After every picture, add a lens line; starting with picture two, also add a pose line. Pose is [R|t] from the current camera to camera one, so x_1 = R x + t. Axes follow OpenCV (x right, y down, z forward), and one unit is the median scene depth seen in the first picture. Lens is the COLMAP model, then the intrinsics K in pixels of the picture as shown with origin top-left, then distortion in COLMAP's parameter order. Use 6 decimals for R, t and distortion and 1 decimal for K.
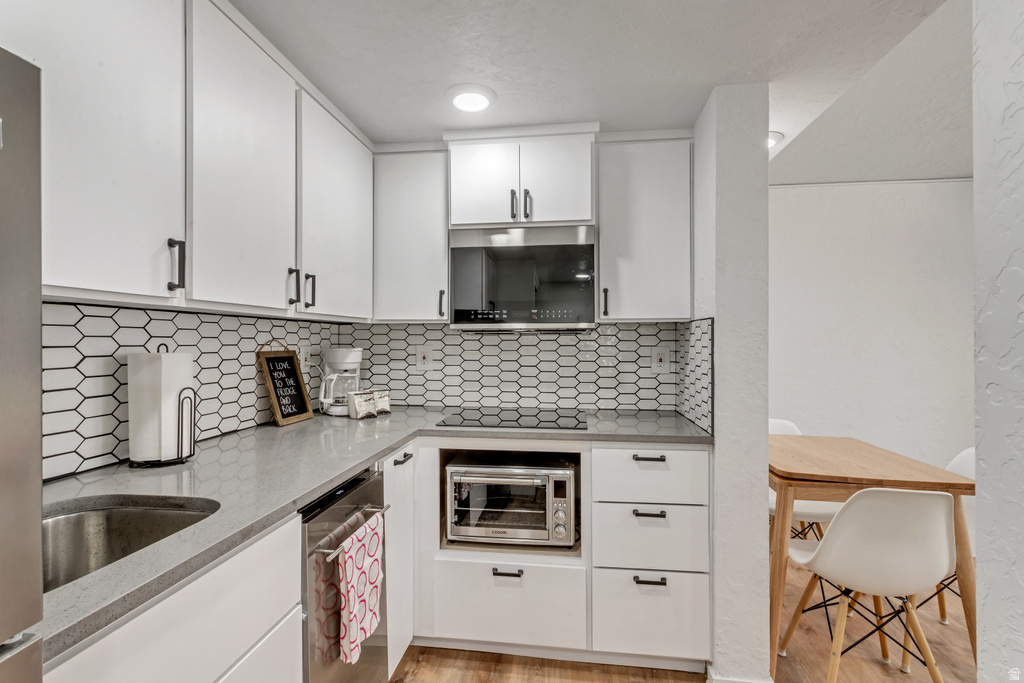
lens RADIAL K [[487.3, 0, 512.0], [0, 487.3, 341.5], [0, 0, 1]] dist [0.000081, 0.000094]
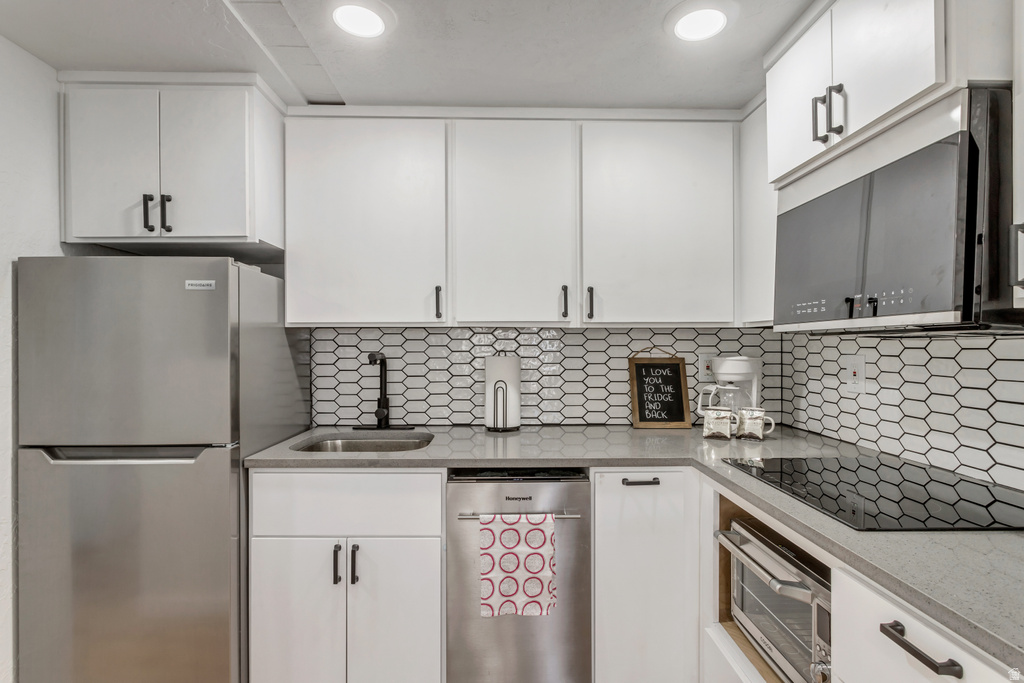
lens RADIAL K [[511.2, 0, 512.0], [0, 511.2, 341.5], [0, 0, 1]] dist [0.000663, 0.000318]
pose [[0.159756, -0.008683, -0.987118, 0.552862], [-0.002412, 0.999955, -0.009186, -0.004745], [0.987154, 0.003849, 0.159727, 0.517279]]
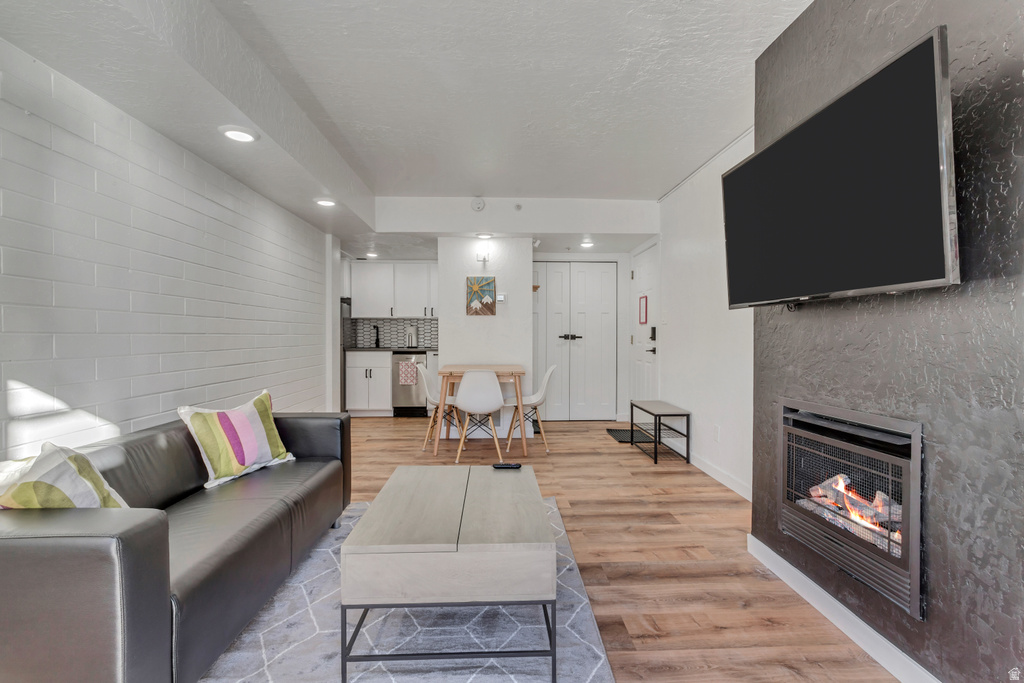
lens RADIAL K [[487.3, 0, 512.0], [0, 487.3, 341.5], [0, 0, 1]] dist [0.000081, 0.000094]
pose [[0.176611, 0.011092, -0.984218, 2.853459], [-0.004416, 0.999935, 0.010477, 0.072892], [0.984271, 0.002496, 0.176649, 0.735039]]
